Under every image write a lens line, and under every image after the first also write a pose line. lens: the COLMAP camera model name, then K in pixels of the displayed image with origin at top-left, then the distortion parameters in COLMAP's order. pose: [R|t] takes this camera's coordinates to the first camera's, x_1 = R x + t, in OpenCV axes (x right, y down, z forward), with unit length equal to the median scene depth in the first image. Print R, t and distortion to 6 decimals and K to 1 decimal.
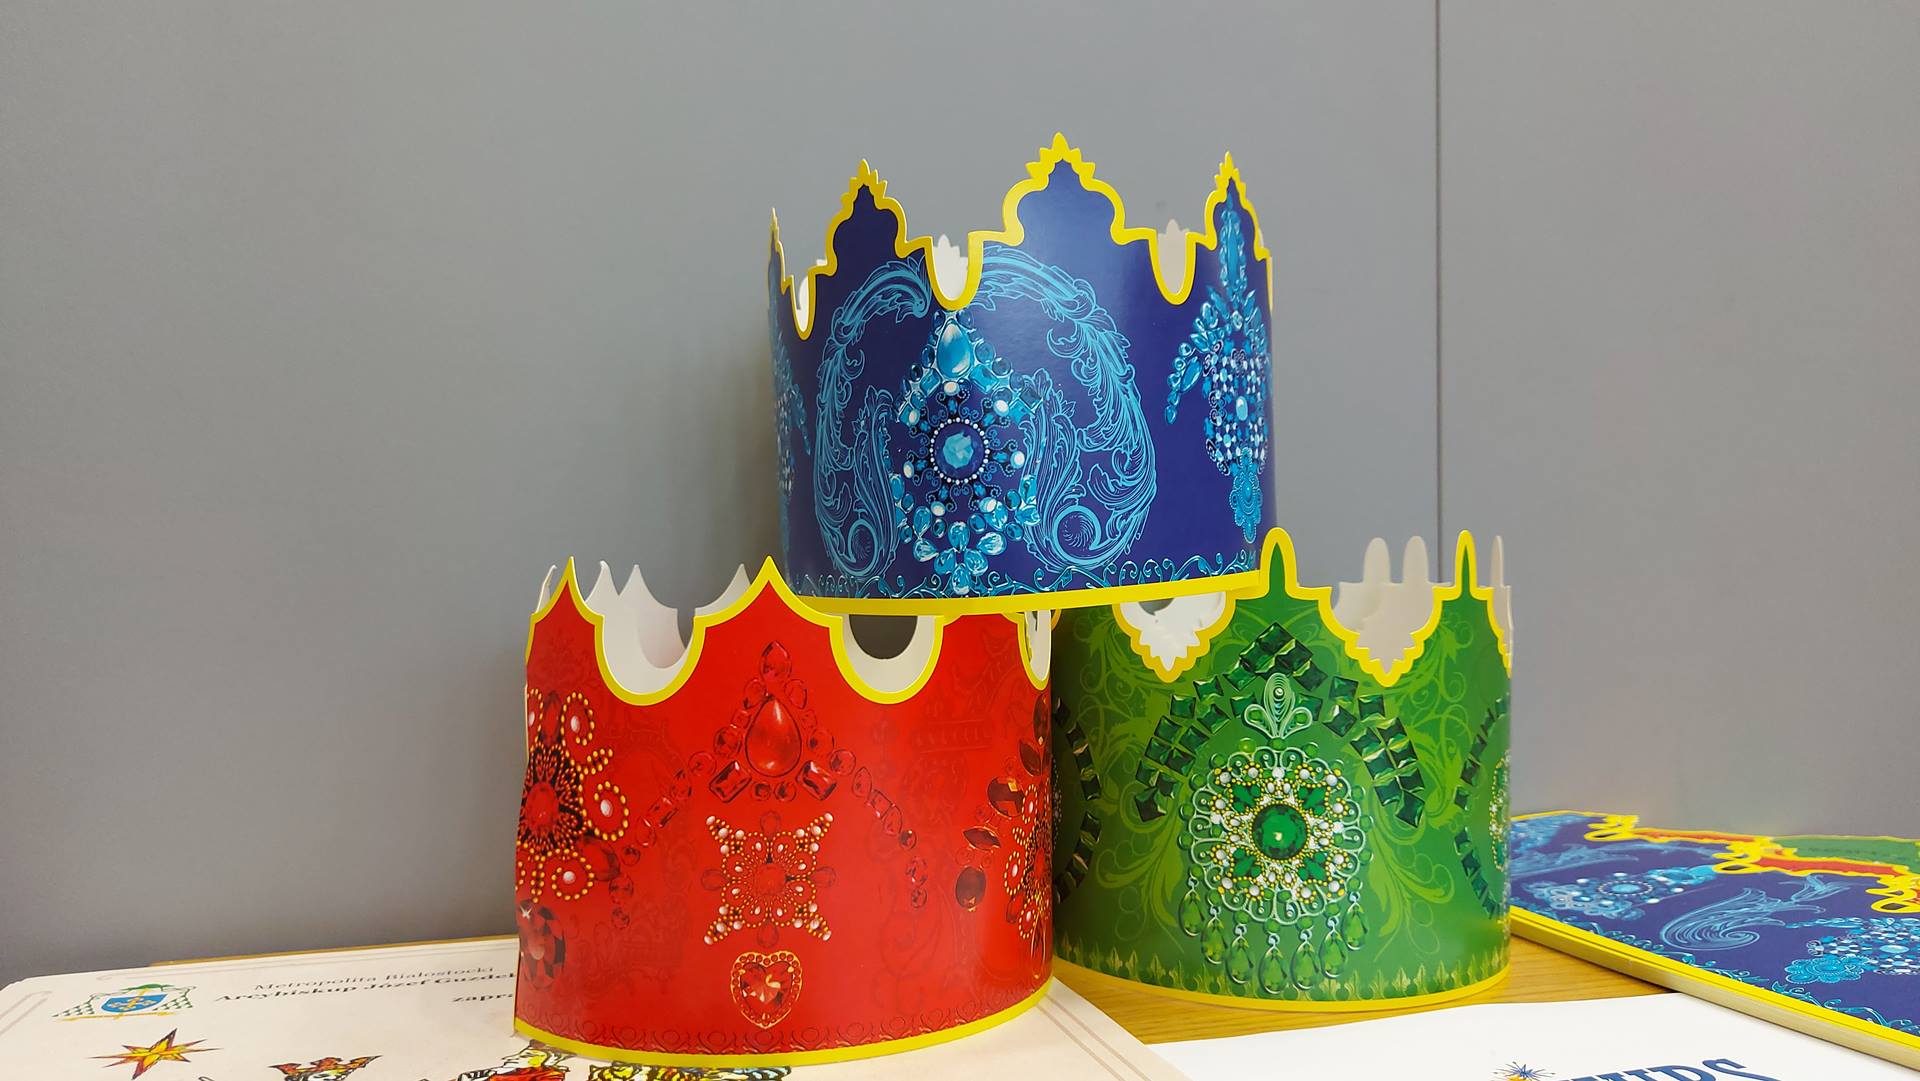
lens RADIAL K [[1348.8, 0, 960.0], [0, 1348.8, 540.5], [0, 0, 1]] dist [0.024437, -0.122157]
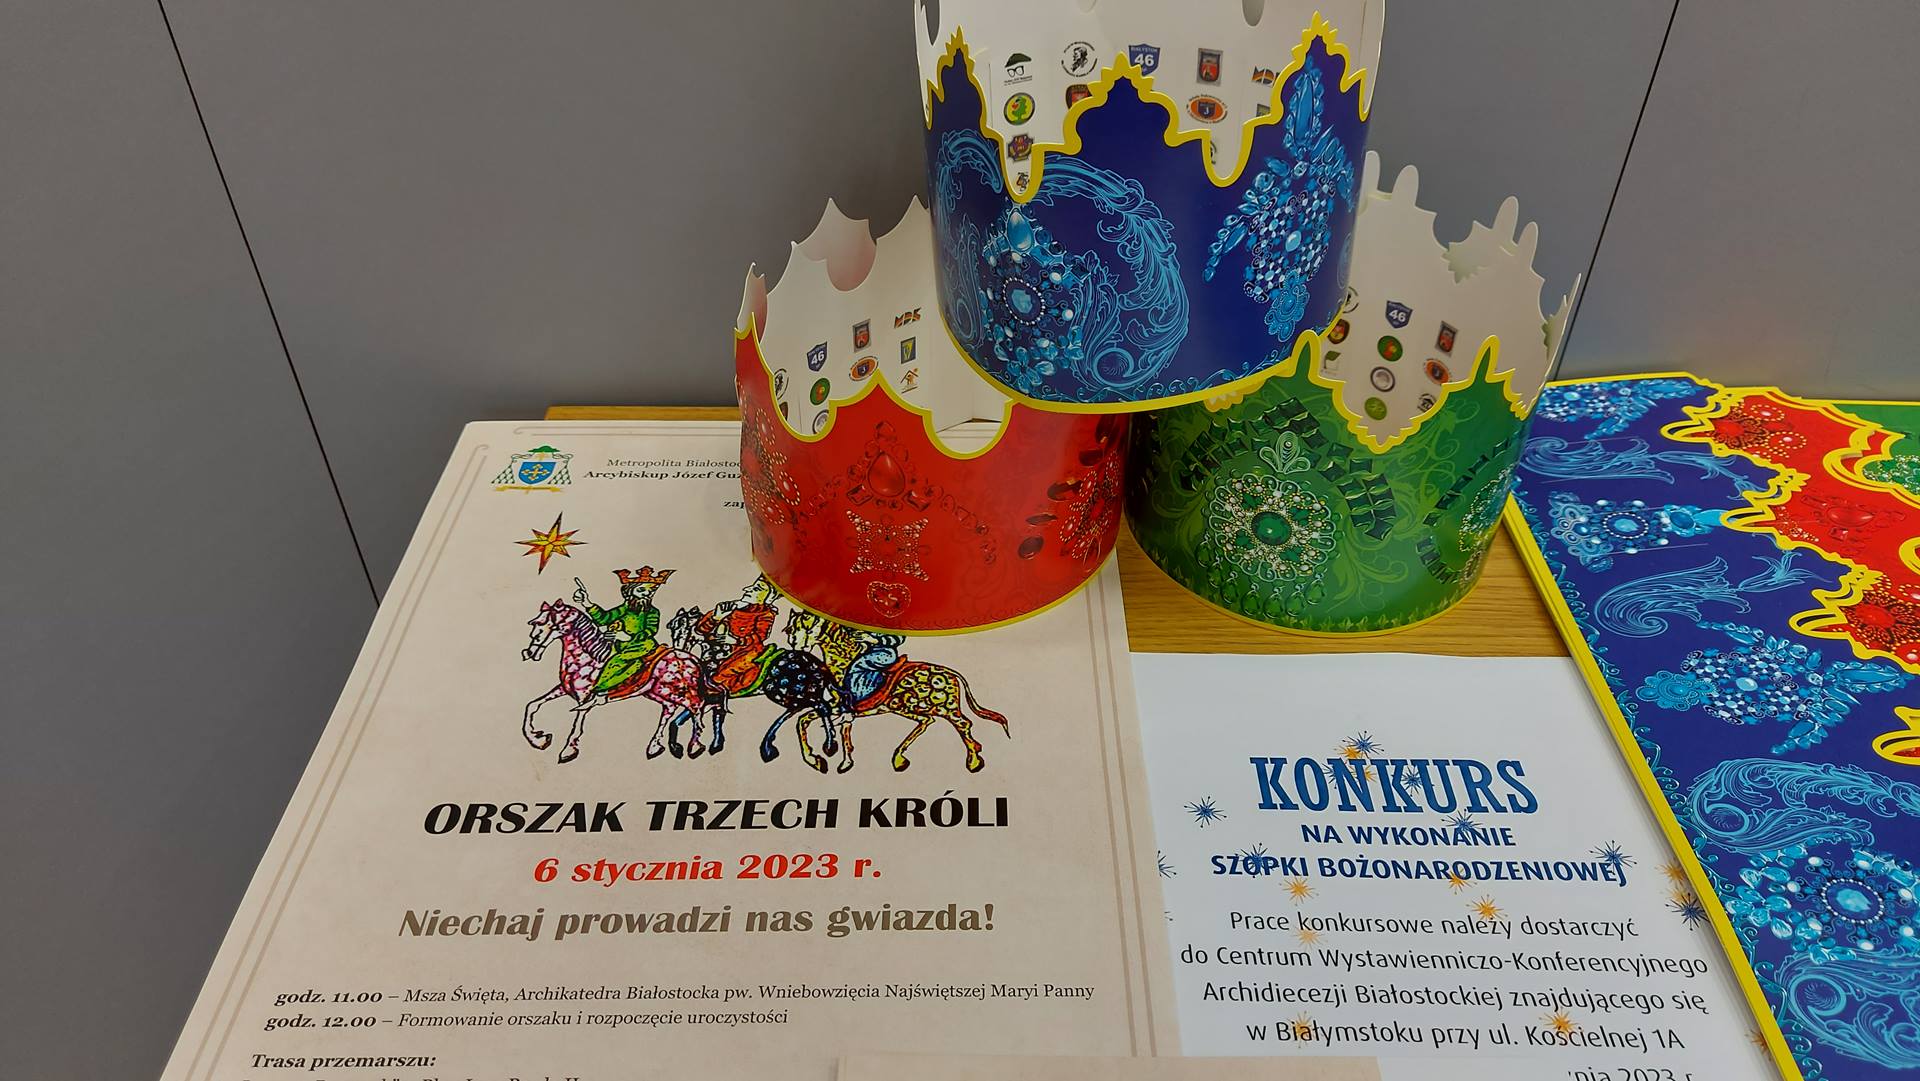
lens RADIAL K [[1348.8, 0, 960.0], [0, 1348.8, 540.5], [0, 0, 1]] dist [0.024437, -0.122157]
pose [[0.956840, 0.184252, -0.224739, 0.247921], [0.018988, 0.732035, 0.681003, -0.706229], [0.289993, -0.655879, 0.696942, -0.034370]]
